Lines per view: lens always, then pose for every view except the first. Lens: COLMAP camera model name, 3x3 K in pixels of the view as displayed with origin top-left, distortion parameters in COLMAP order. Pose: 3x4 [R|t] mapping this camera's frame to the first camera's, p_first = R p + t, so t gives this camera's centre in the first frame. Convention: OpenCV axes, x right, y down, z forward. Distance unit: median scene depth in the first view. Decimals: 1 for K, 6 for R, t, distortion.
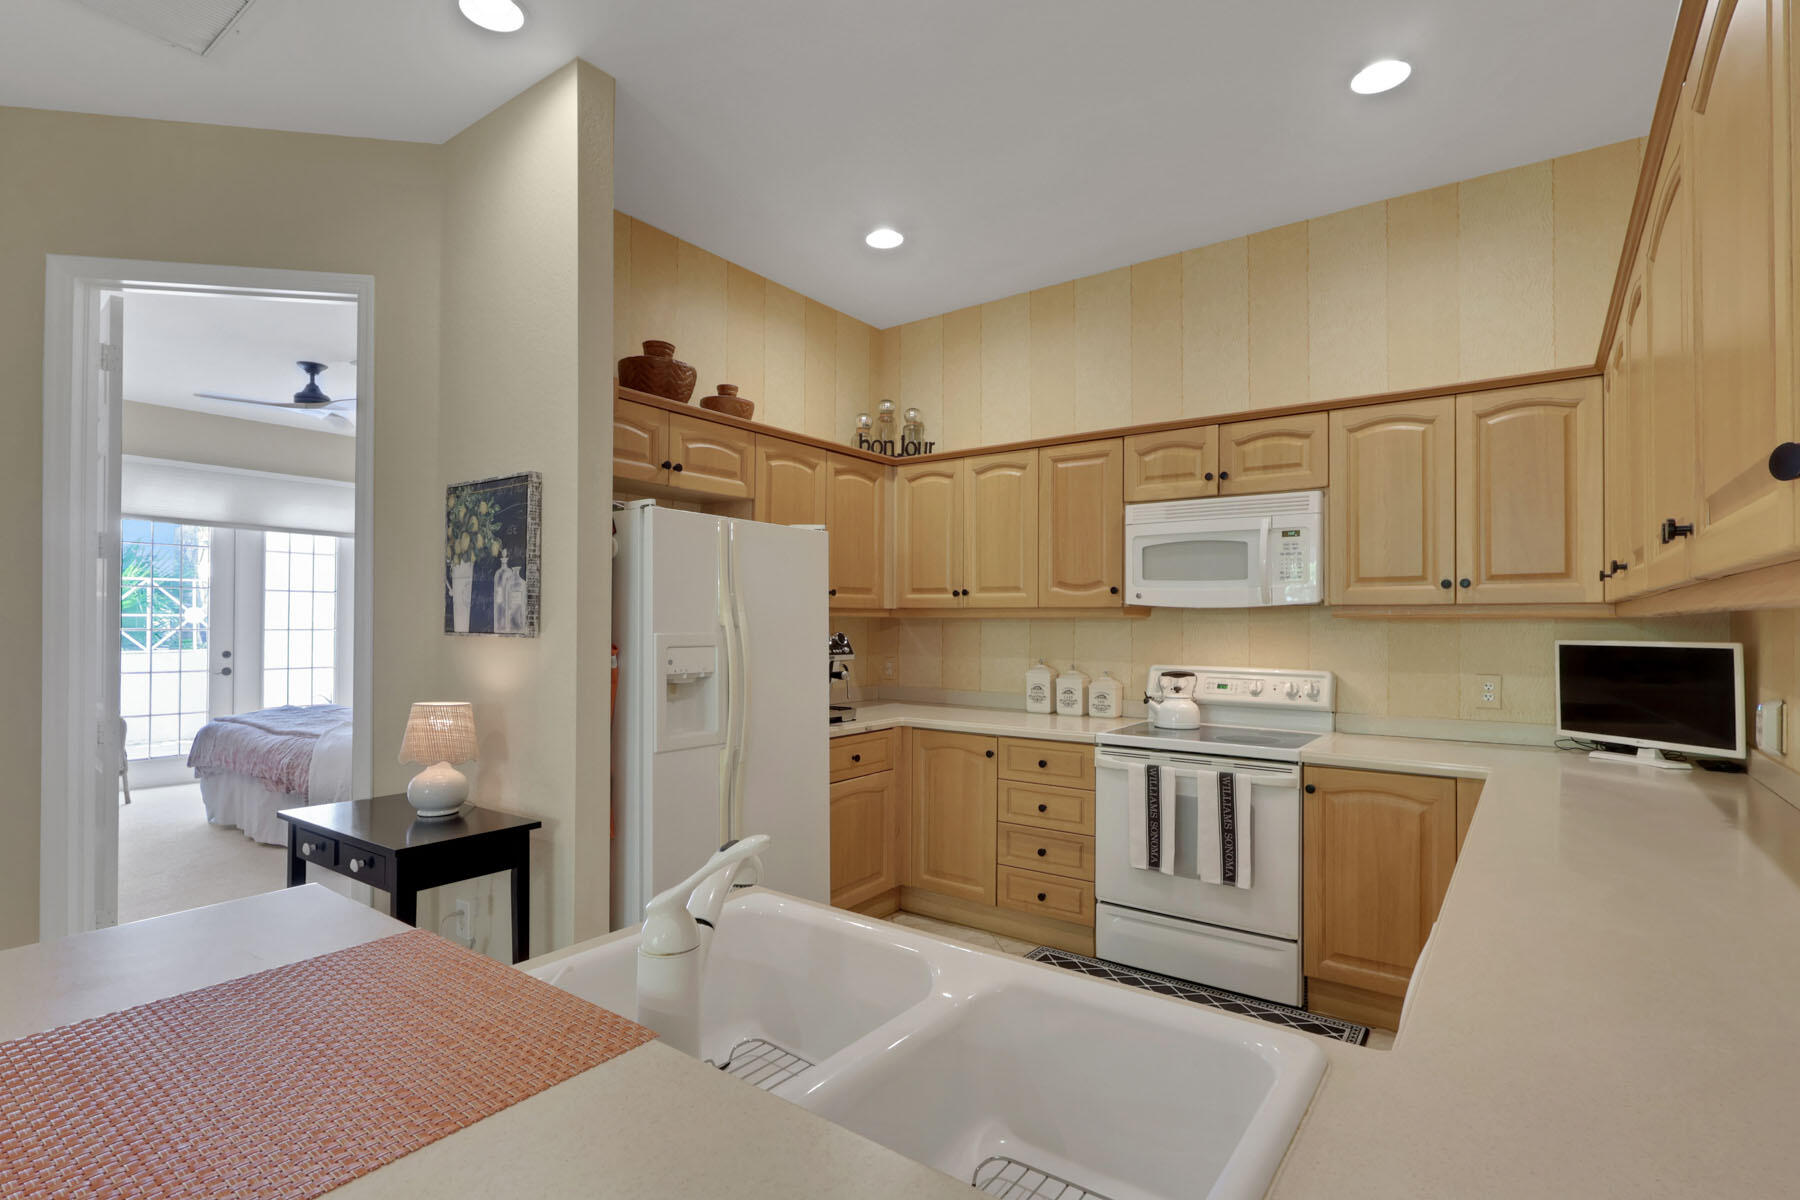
lens RADIAL K [[863.6, 0, 910.7], [0, 863.6, 611.3], [0, 0, 1]] dist [0.010002, 0.000092]
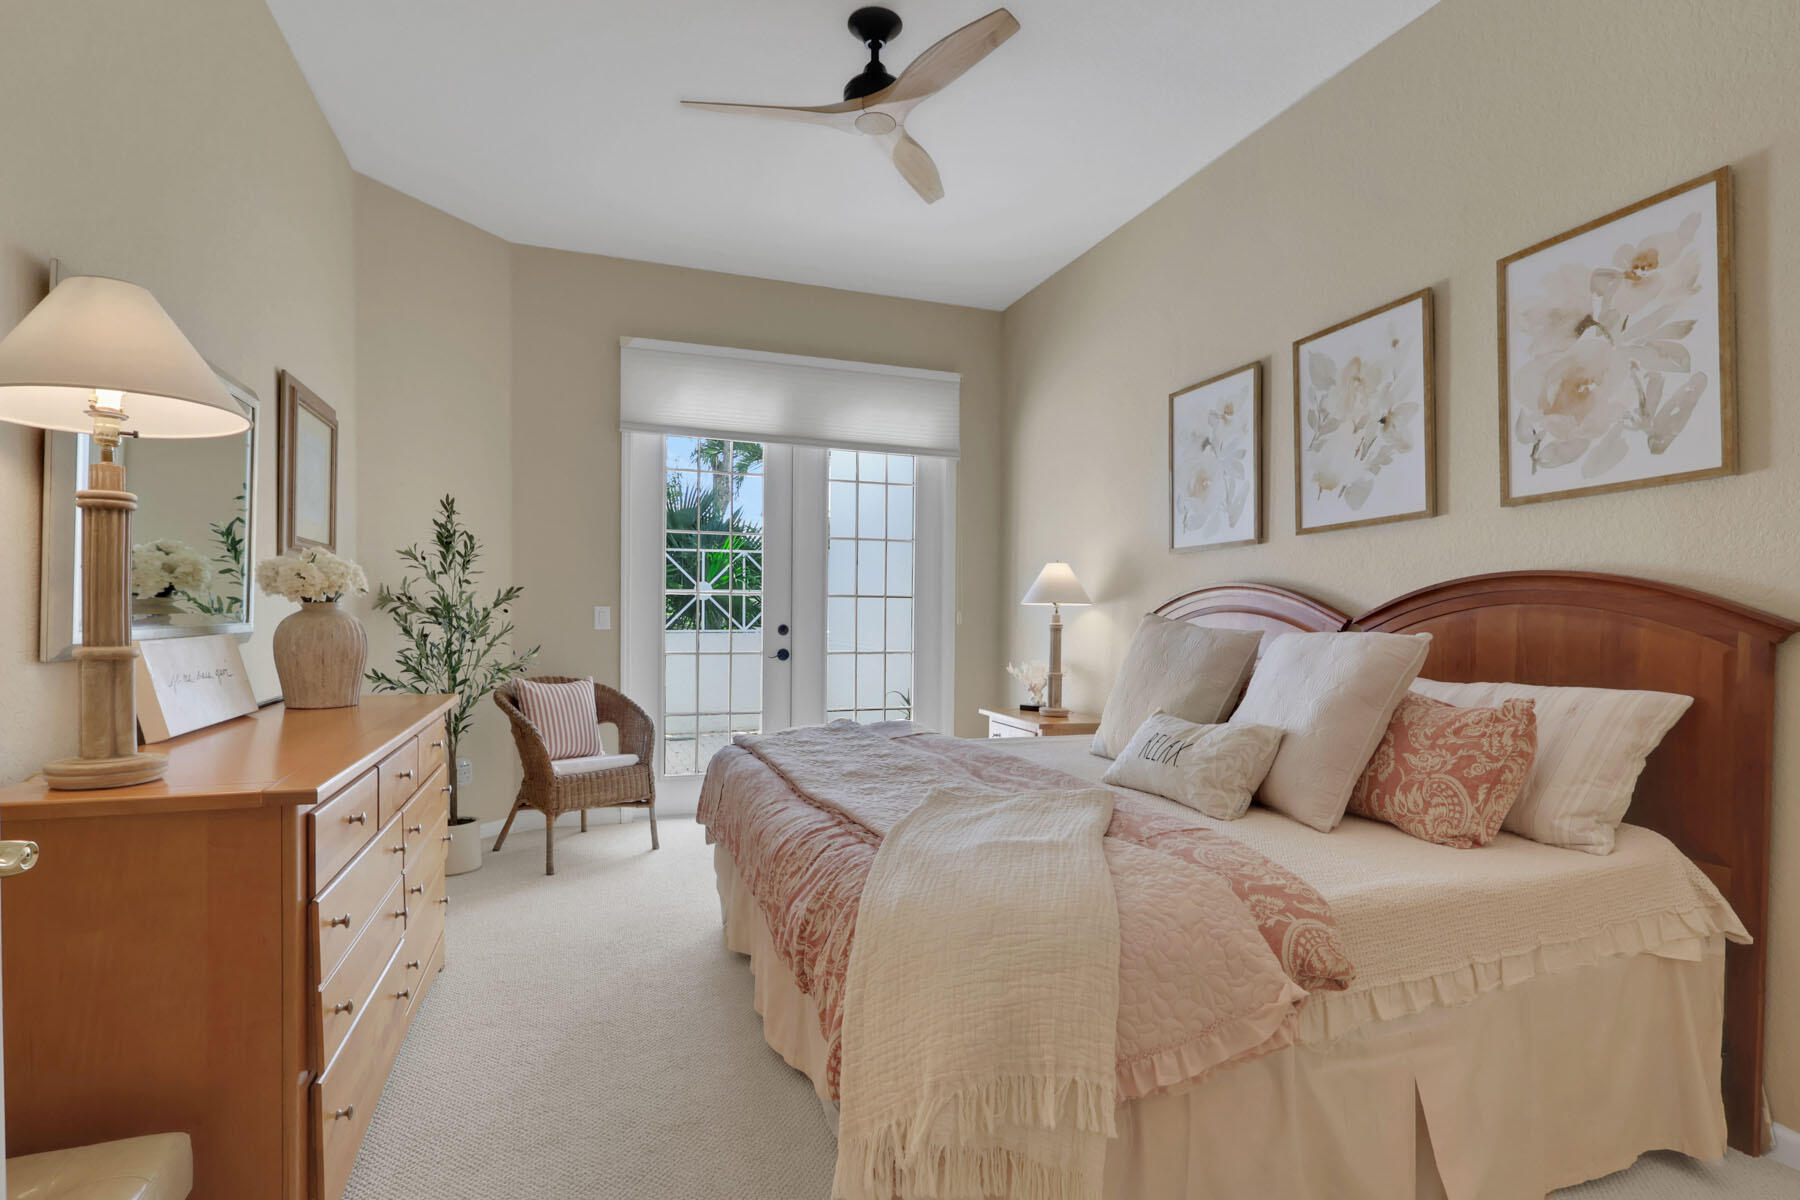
lens RADIAL K [[863.6, 0, 901.8], [0, 863.6, 608.7], [0, 0, 1]] dist [0.010002, 0.000092]
pose [[0.826137, -0.001110, -0.563469, -0.407467], [0.001222, 0.999999, -0.000178, 0.041440], [0.563468, -0.000541, 0.826137, 0.613085]]
